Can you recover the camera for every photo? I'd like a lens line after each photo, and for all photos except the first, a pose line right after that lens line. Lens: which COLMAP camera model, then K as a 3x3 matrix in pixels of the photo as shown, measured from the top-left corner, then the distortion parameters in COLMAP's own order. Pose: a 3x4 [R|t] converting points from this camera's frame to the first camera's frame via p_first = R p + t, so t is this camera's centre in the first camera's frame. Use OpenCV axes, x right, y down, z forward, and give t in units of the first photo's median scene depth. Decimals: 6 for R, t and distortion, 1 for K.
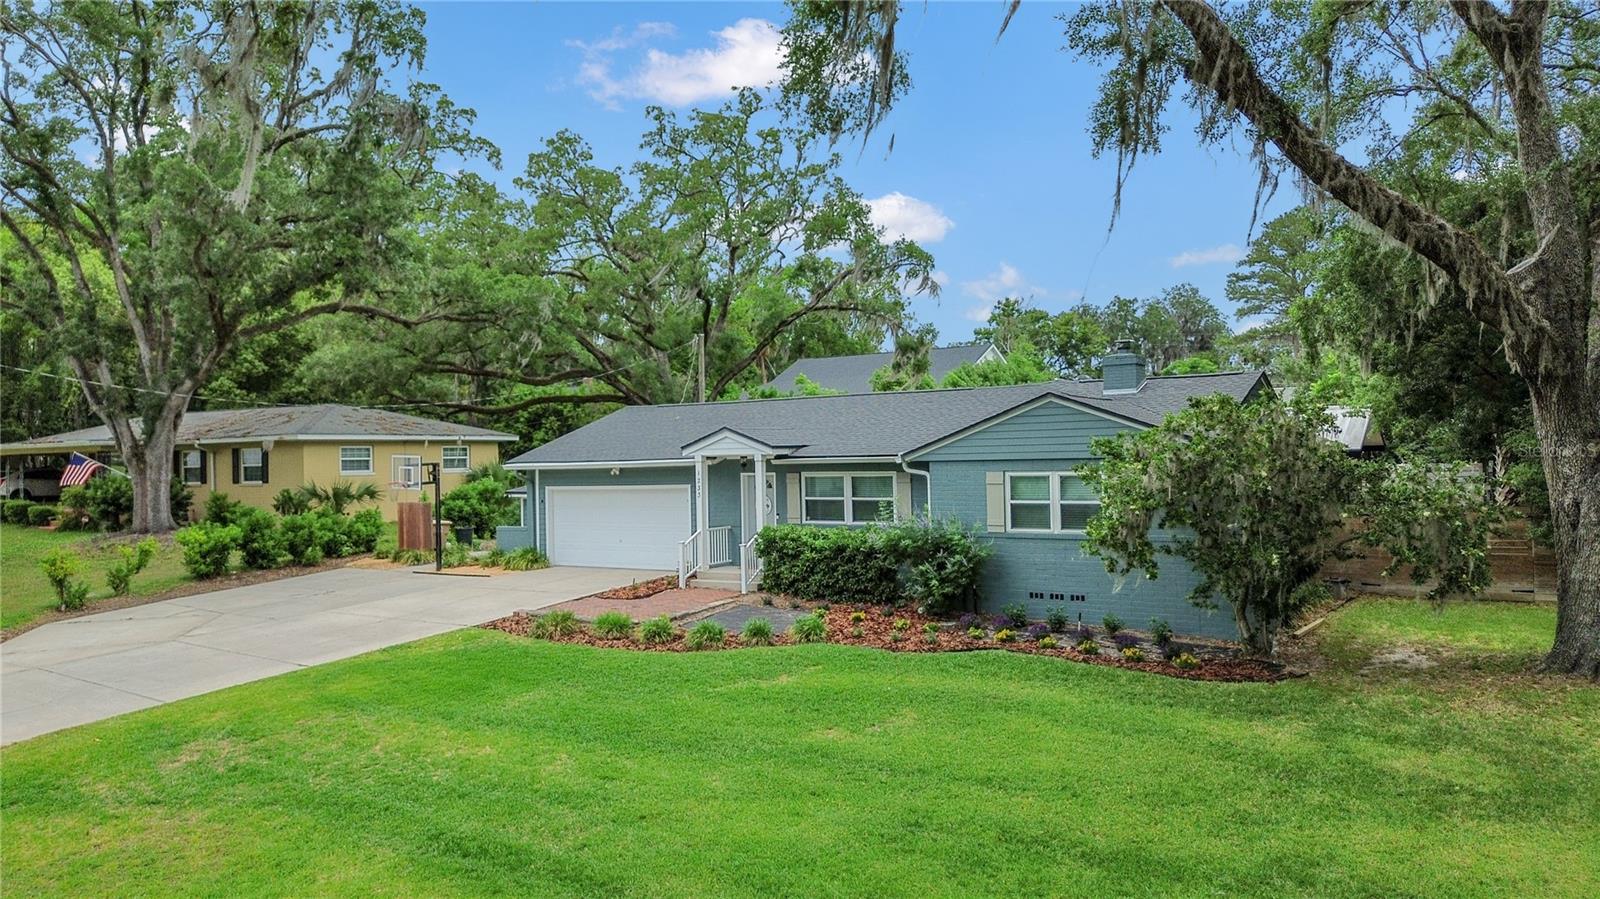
lens RADIAL K [[1132.1, 0, 800.0], [0, 1132.1, 449.5], [0, 0, 1]] dist [0.089297, -0.099927]
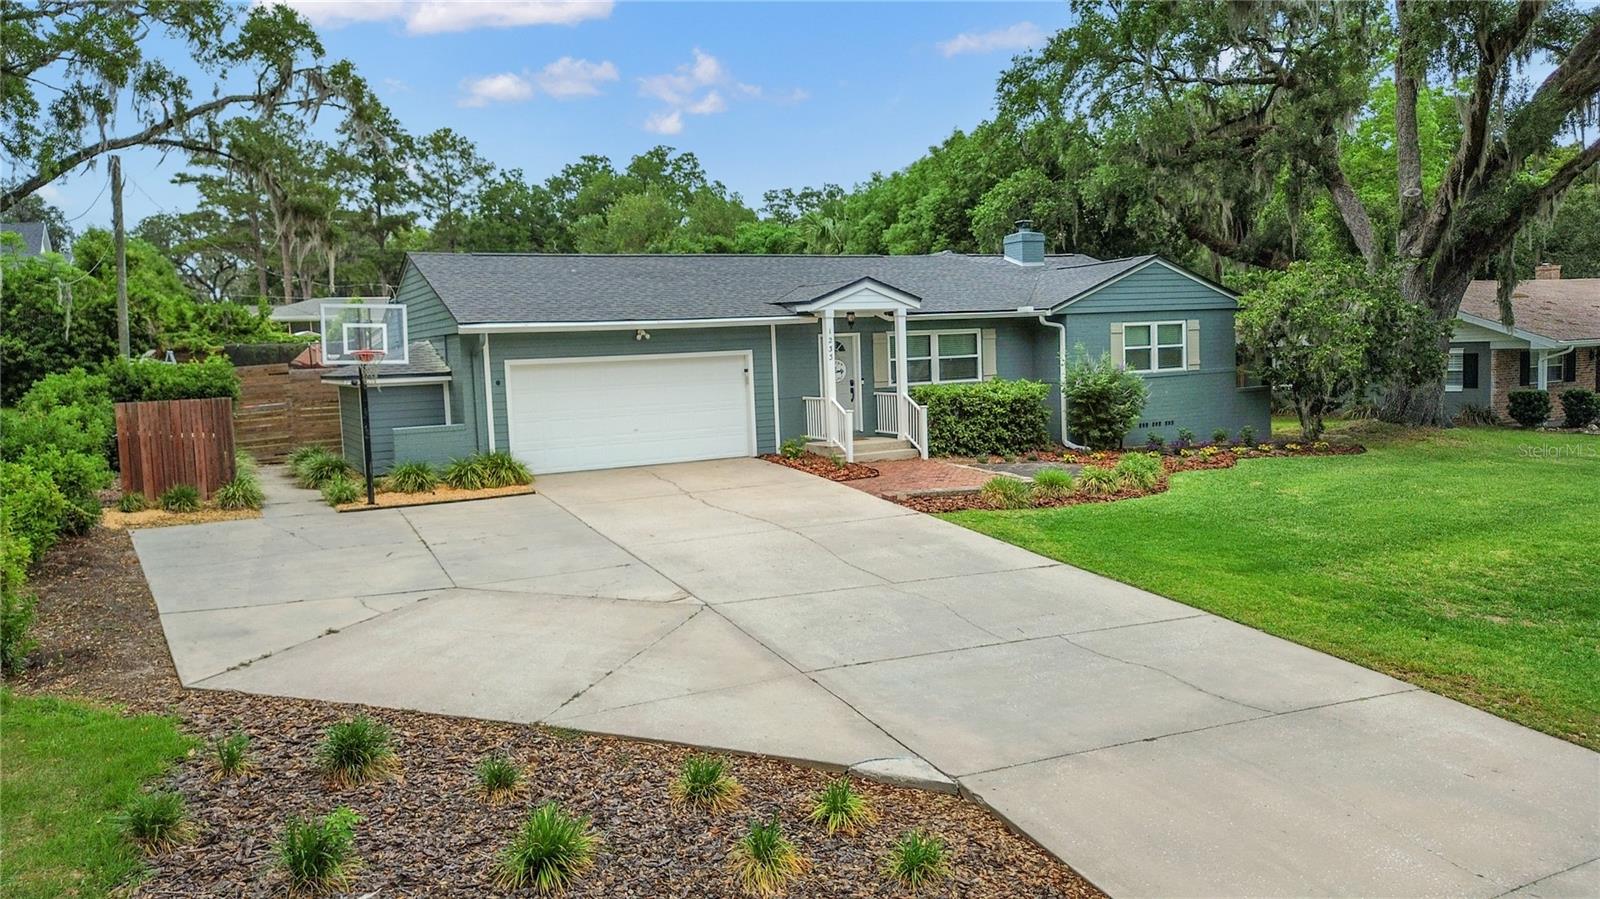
lens RADIAL K [[1132.1, 0, 800.0], [0, 1132.1, 449.5], [0, 0, 1]] dist [0.089297, -0.099927]
pose [[0.479496, -0.072845, 0.874516, -0.898912], [0.027110, 0.997303, 0.068208, 0.054144], [-0.877125, -0.008997, 0.480177, 0.647359]]
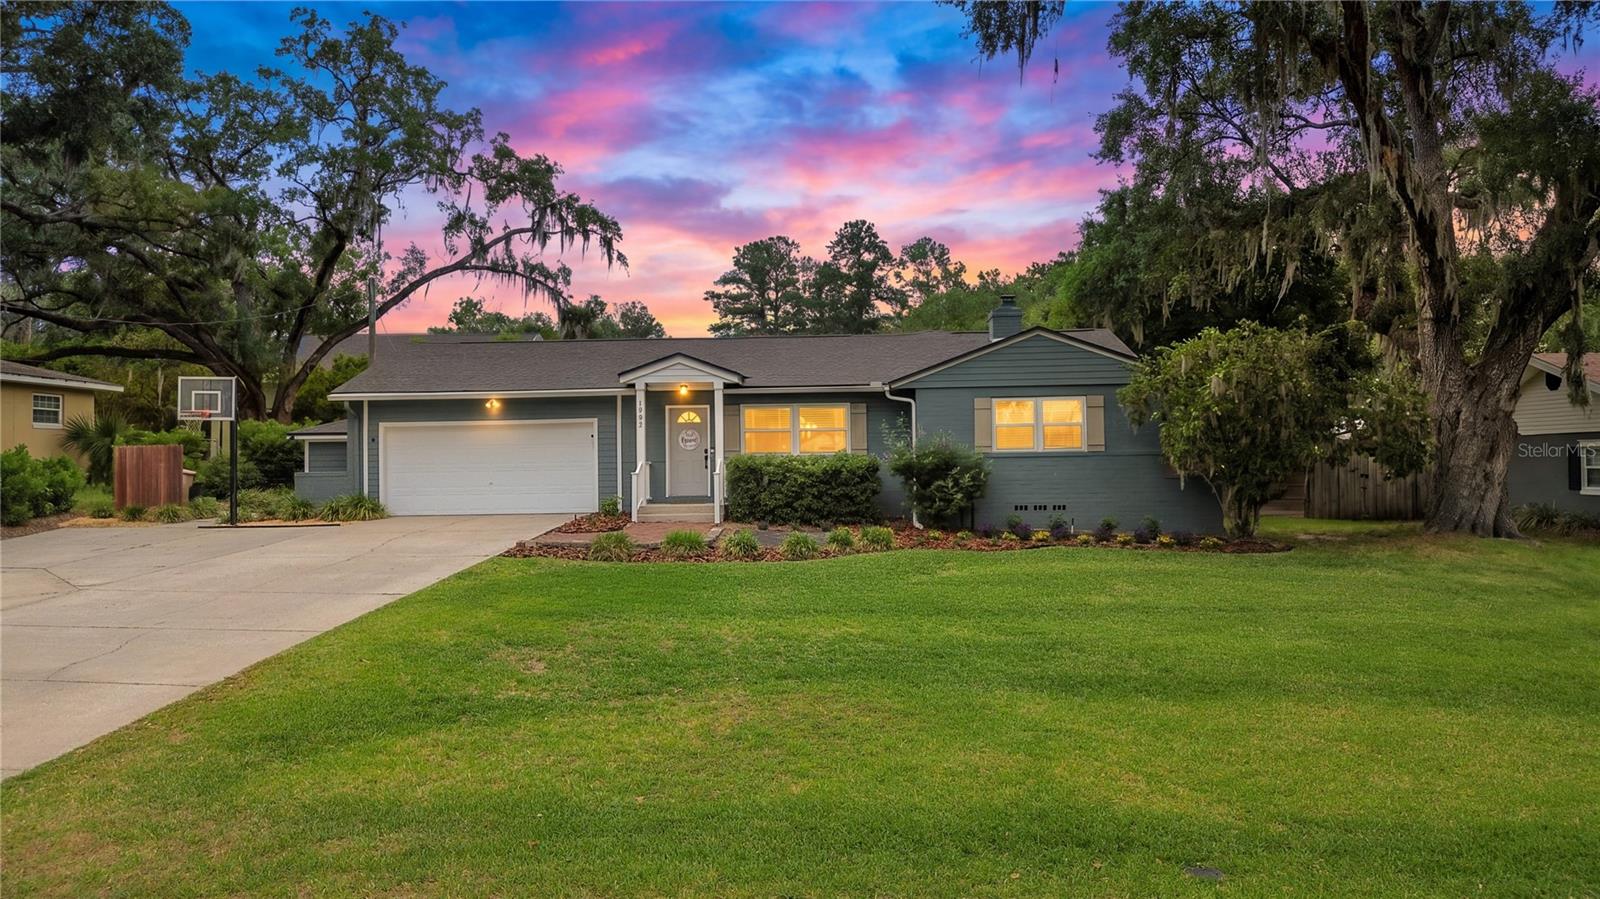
lens RADIAL K [[1132.1, 0, 800.0], [0, 1132.1, 449.5], [0, 0, 1]] dist [0.089297, -0.099927]
pose [[0.852149, 0.017571, 0.523005, -0.494910], [-0.007326, 0.999739, -0.021650, 0.084761], [-0.523248, 0.014618, 0.852055, 0.140094]]
